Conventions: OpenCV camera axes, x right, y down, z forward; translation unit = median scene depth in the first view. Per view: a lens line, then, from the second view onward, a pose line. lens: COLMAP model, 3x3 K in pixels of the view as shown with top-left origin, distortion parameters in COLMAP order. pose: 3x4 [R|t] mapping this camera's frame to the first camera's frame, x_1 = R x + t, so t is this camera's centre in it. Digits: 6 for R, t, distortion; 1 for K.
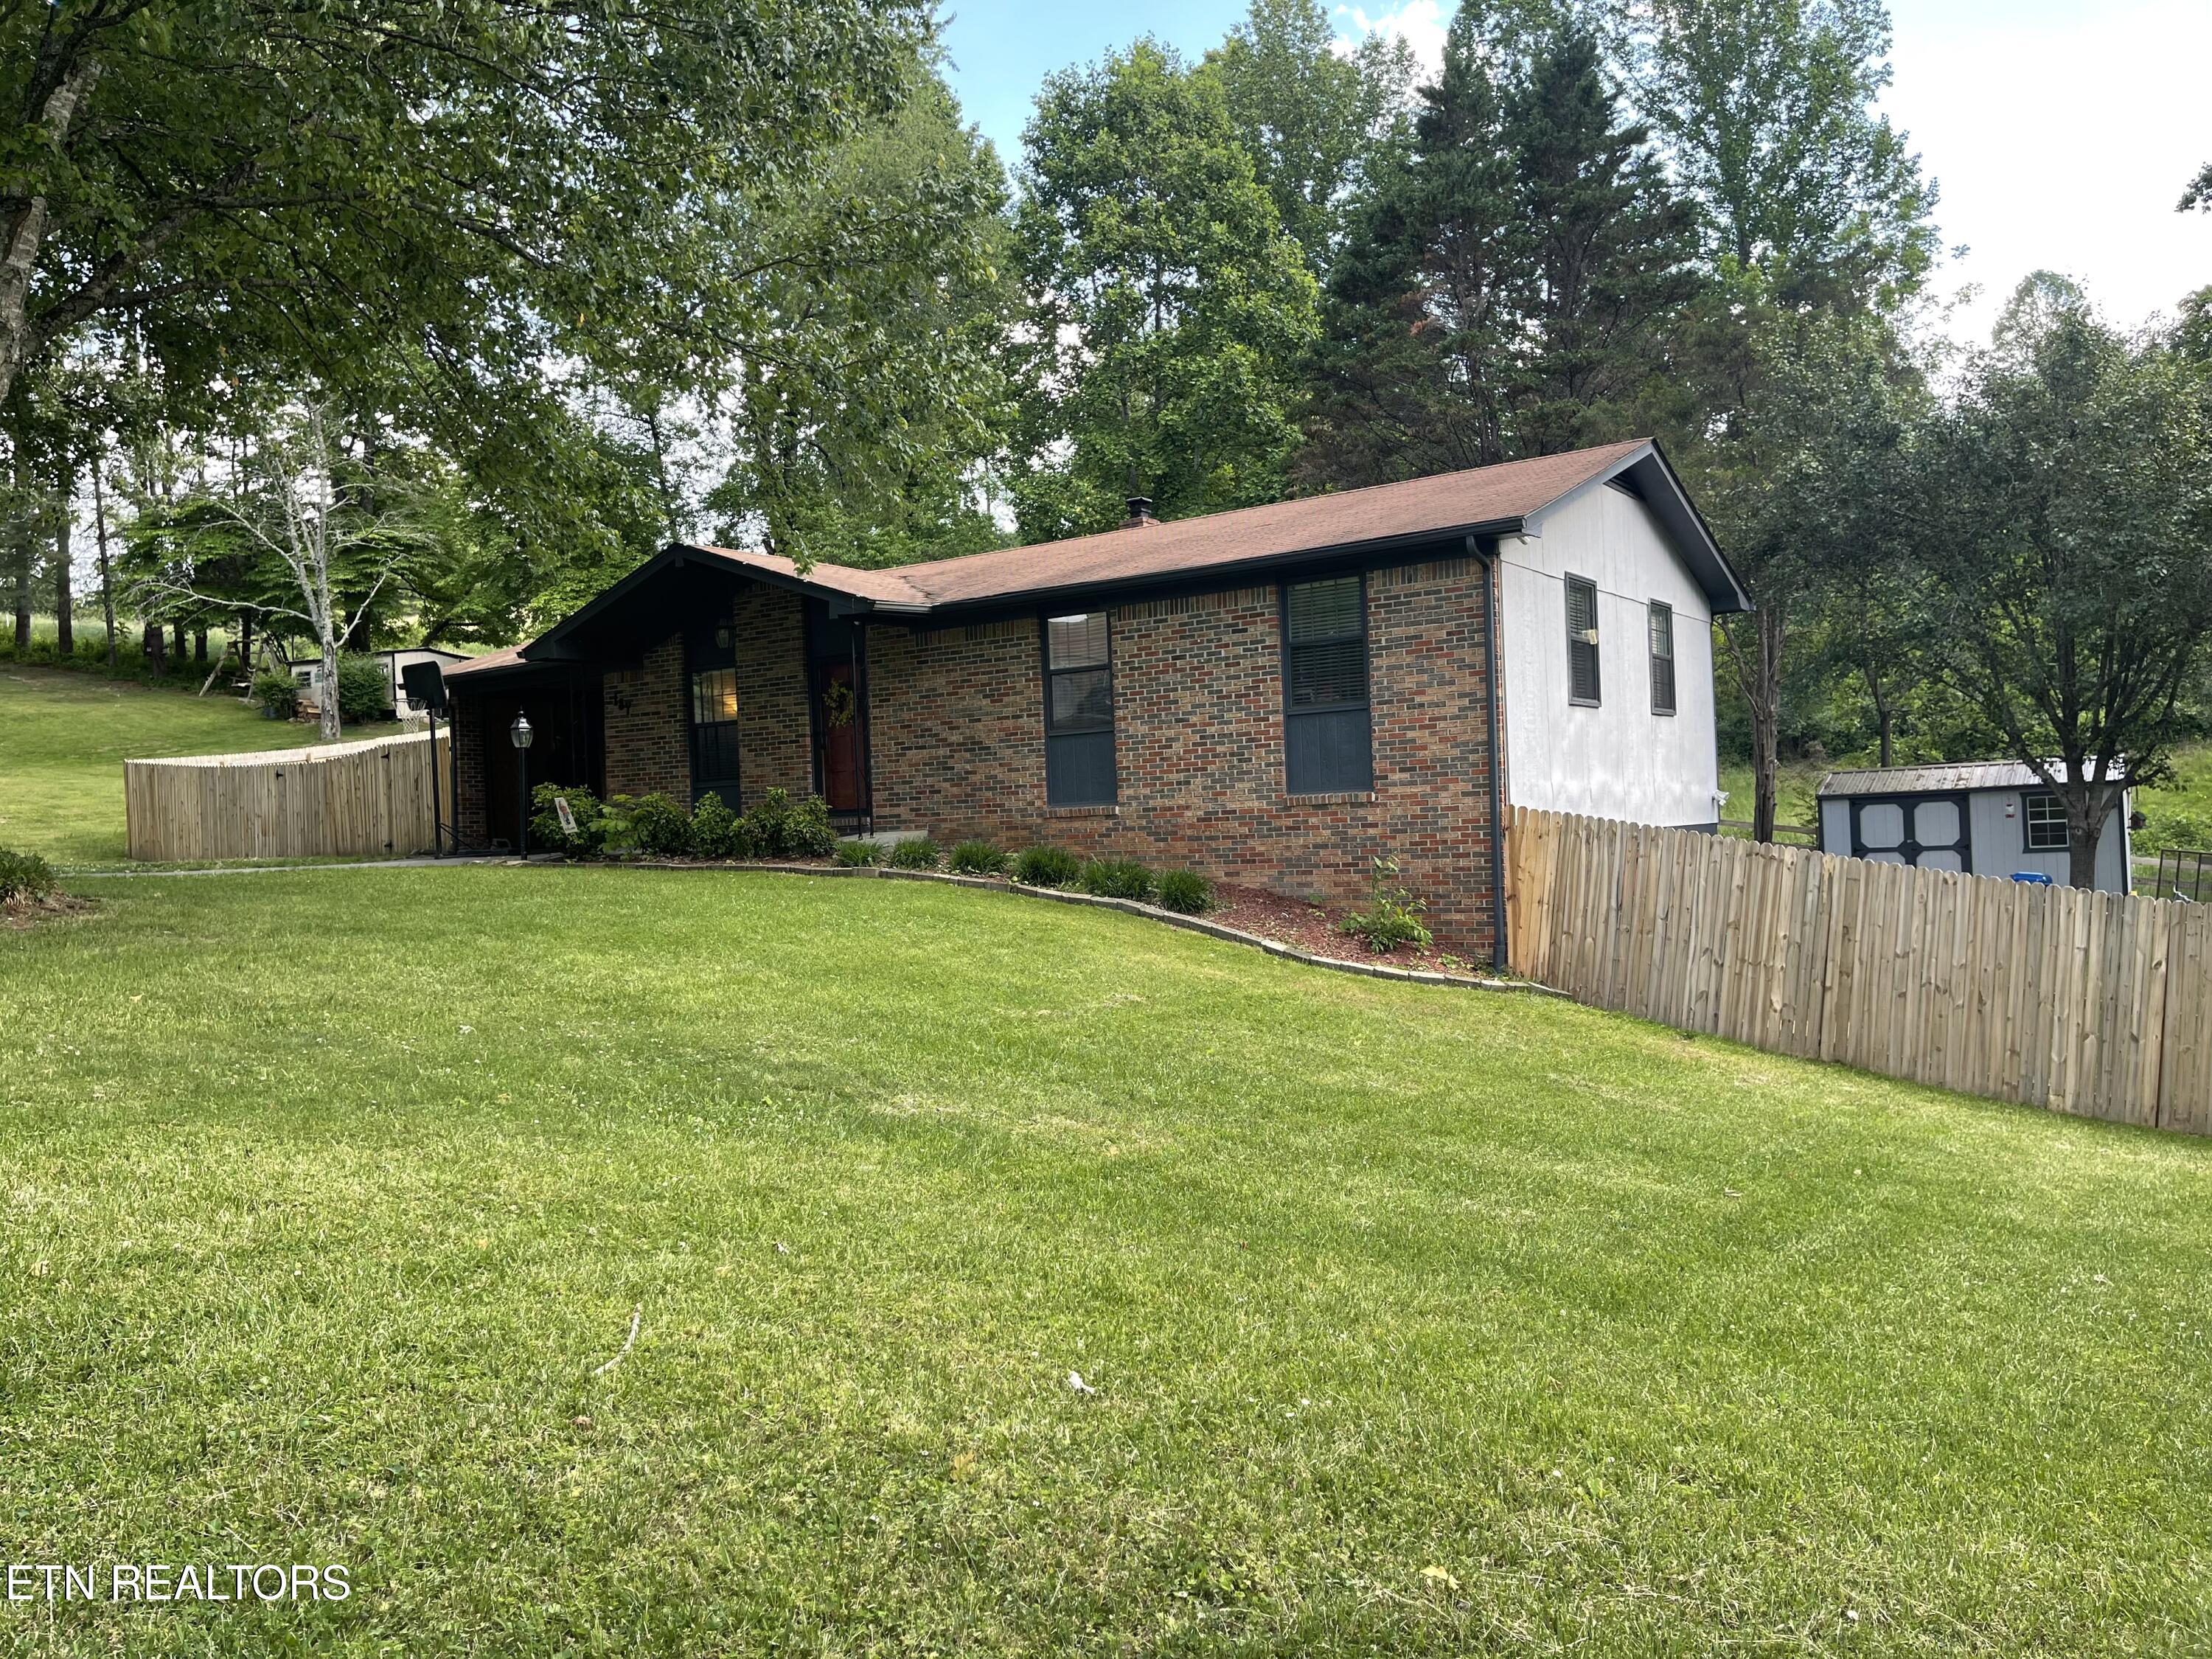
lens RADIAL K [[1665.8, 0, 1092.9], [0, 1665.8, 819.2], [0, 0, 1]] dist [0.081617, -0.103247]
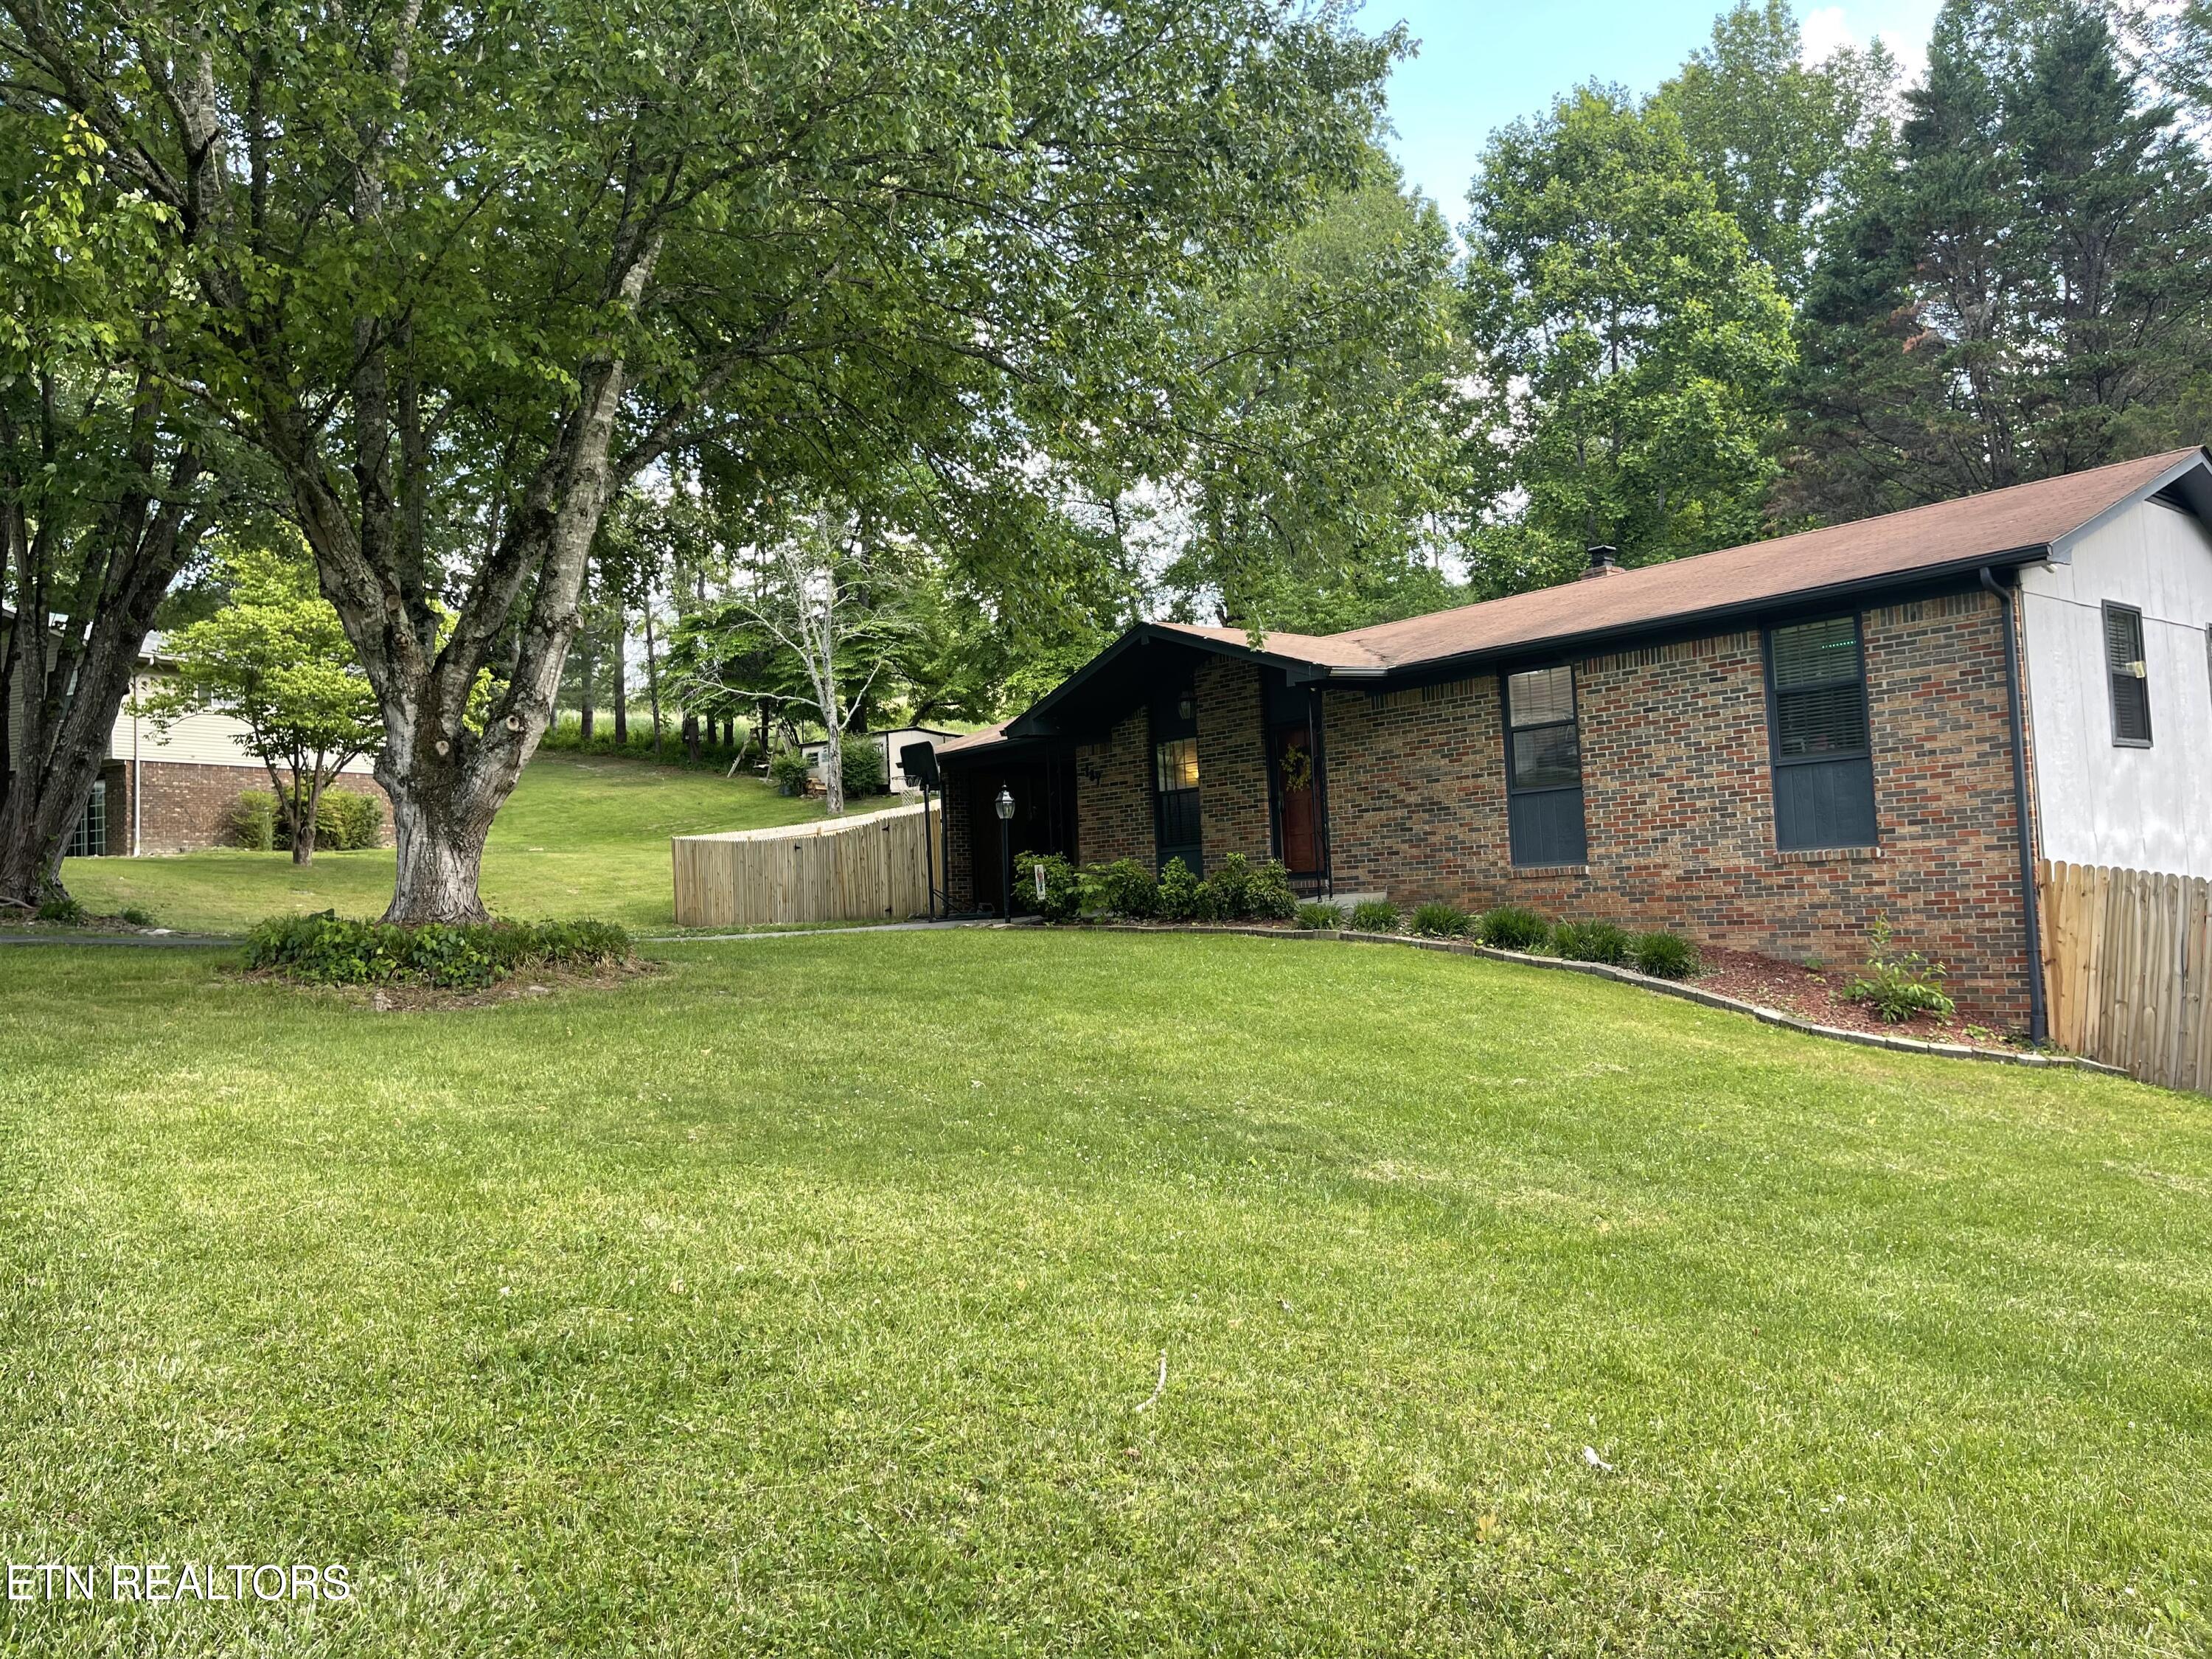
lens RADIAL K [[1665.8, 0, 1102.8], [0, 1665.8, 803.7], [0, 0, 1]] dist [0.081617, -0.103247]
pose [[0.965646, -0.024328, -0.258720, -0.004522], [0.012738, 0.998843, -0.046380, -0.002414], [0.259549, 0.041491, 0.964838, -0.013246]]
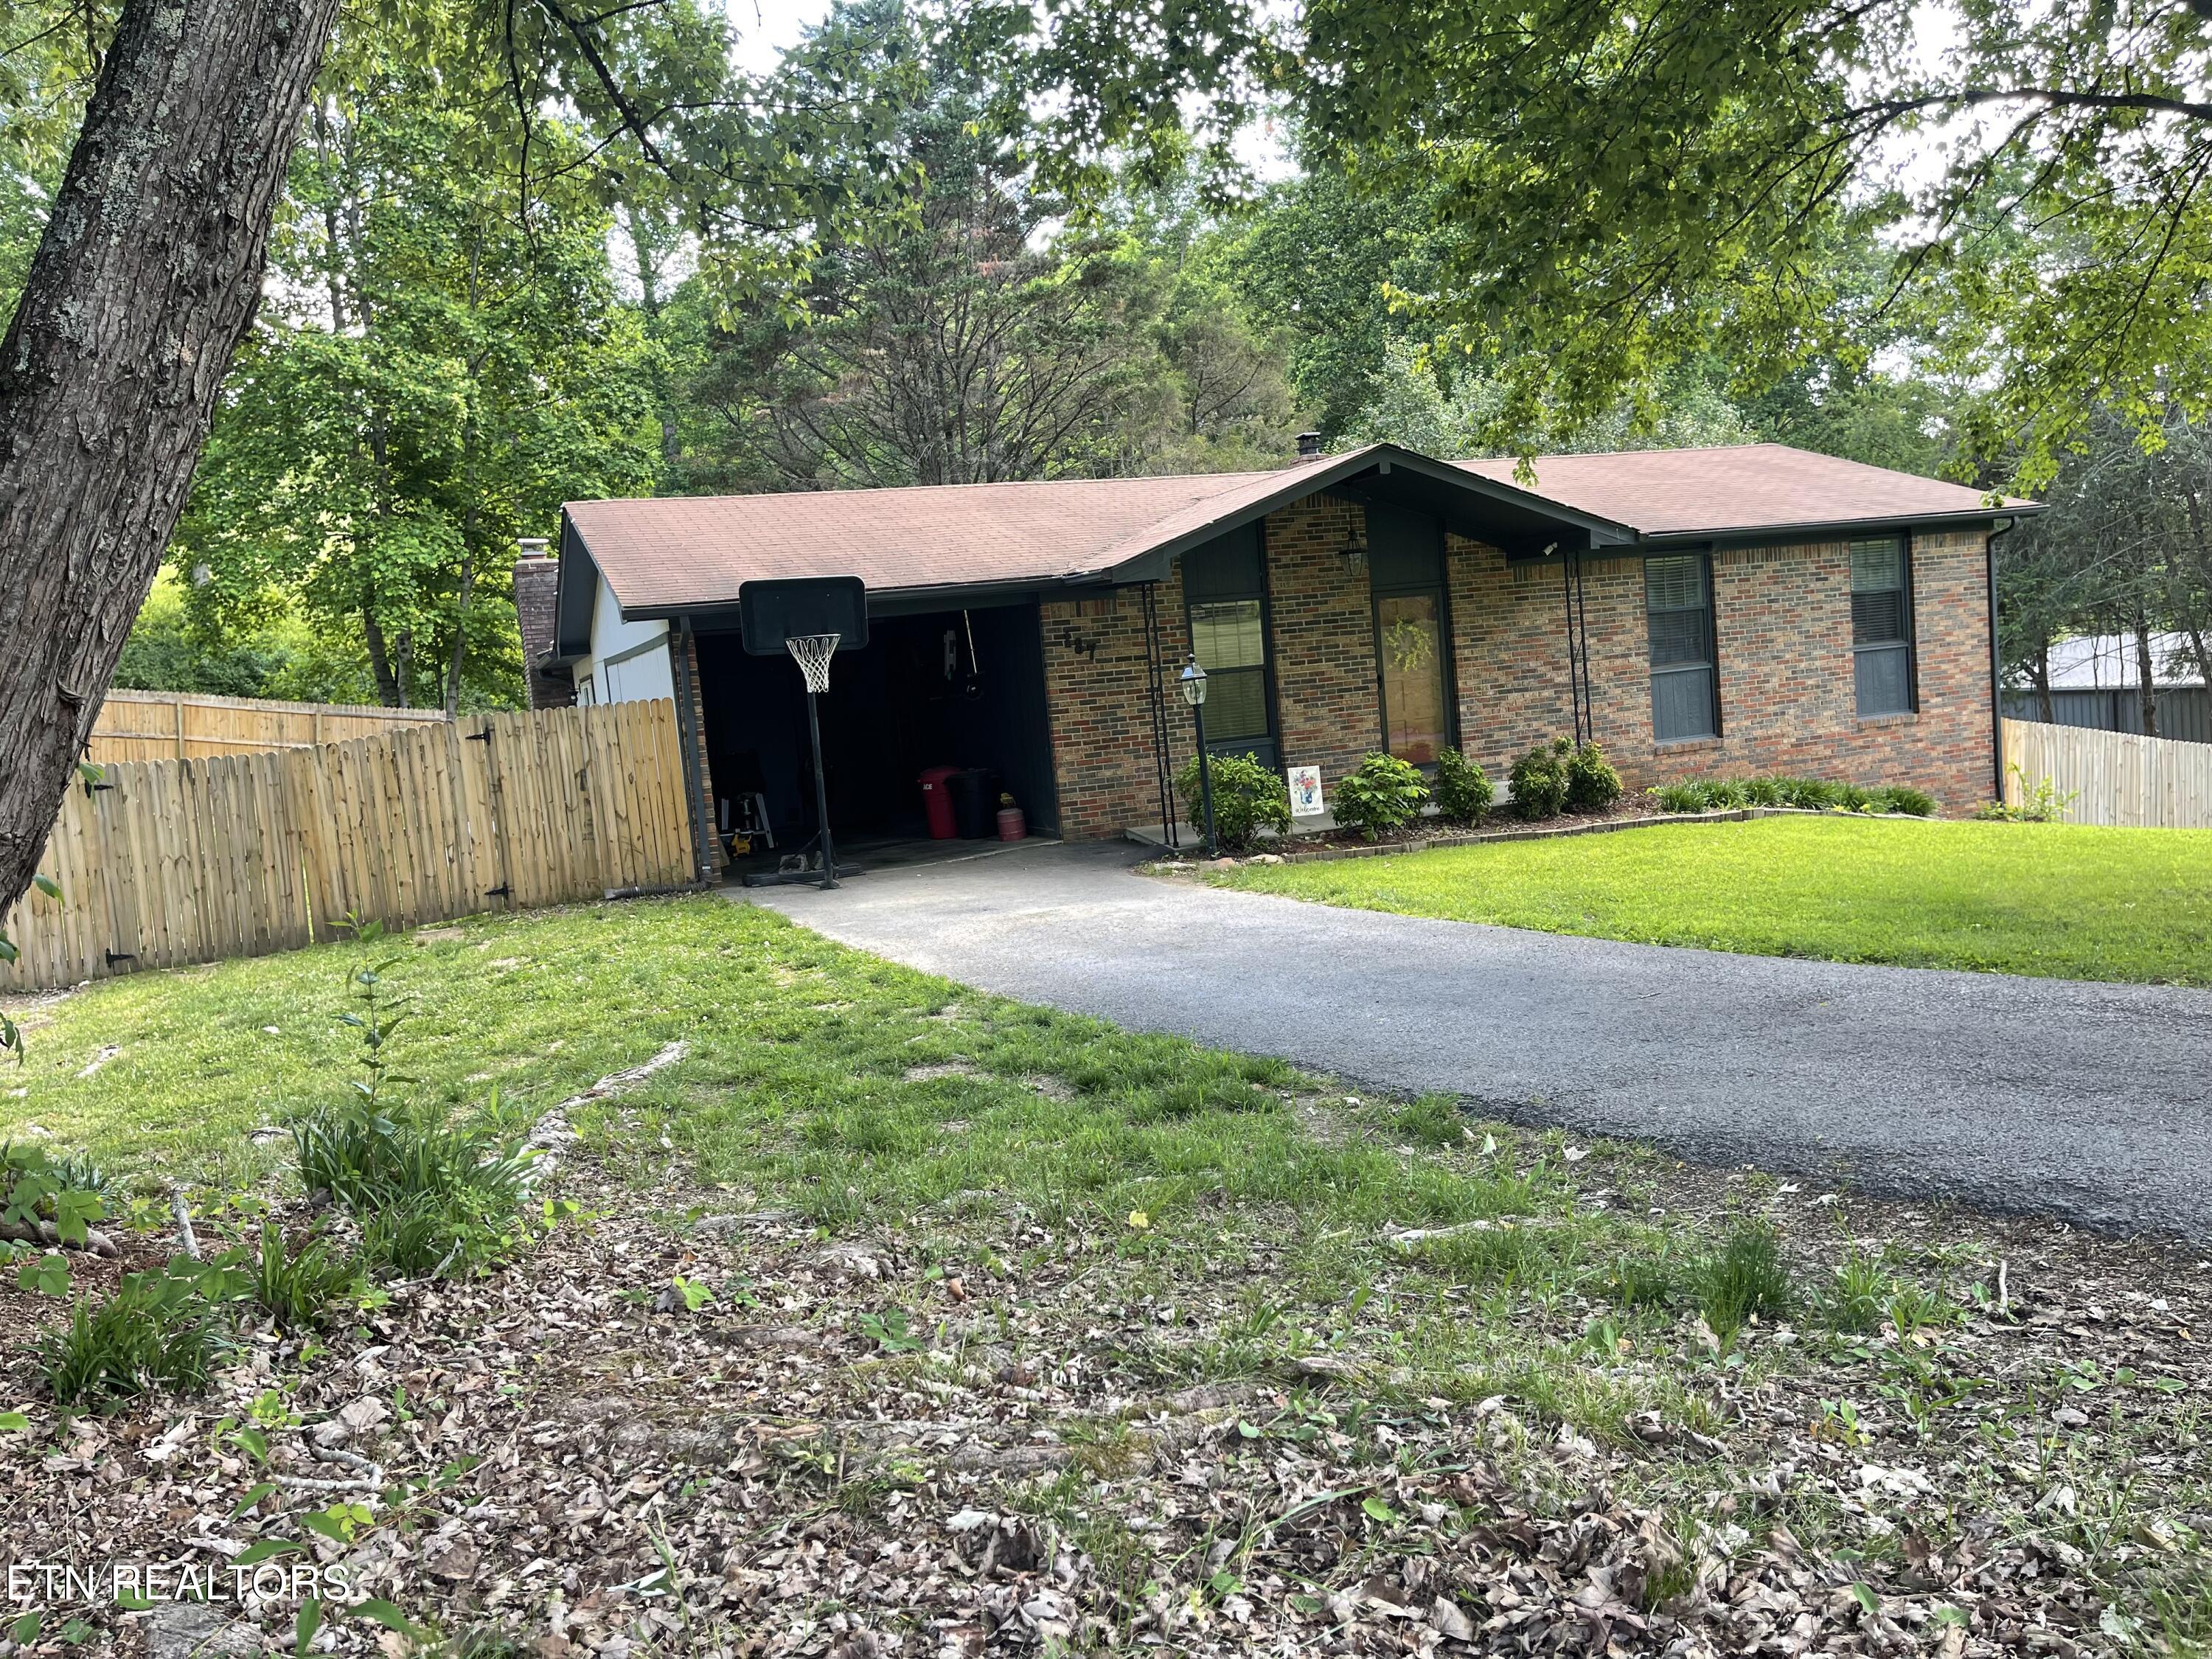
lens RADIAL K [[1665.8, 0, 1098.4], [0, 1665.8, 823.3], [0, 0, 1]] dist [0.081617, -0.103247]
pose [[0.557404, -0.077896, 0.826579, -1.204757], [0.063432, 0.996675, 0.051150, -0.037351], [-0.827815, 0.023921, 0.560491, 0.790342]]
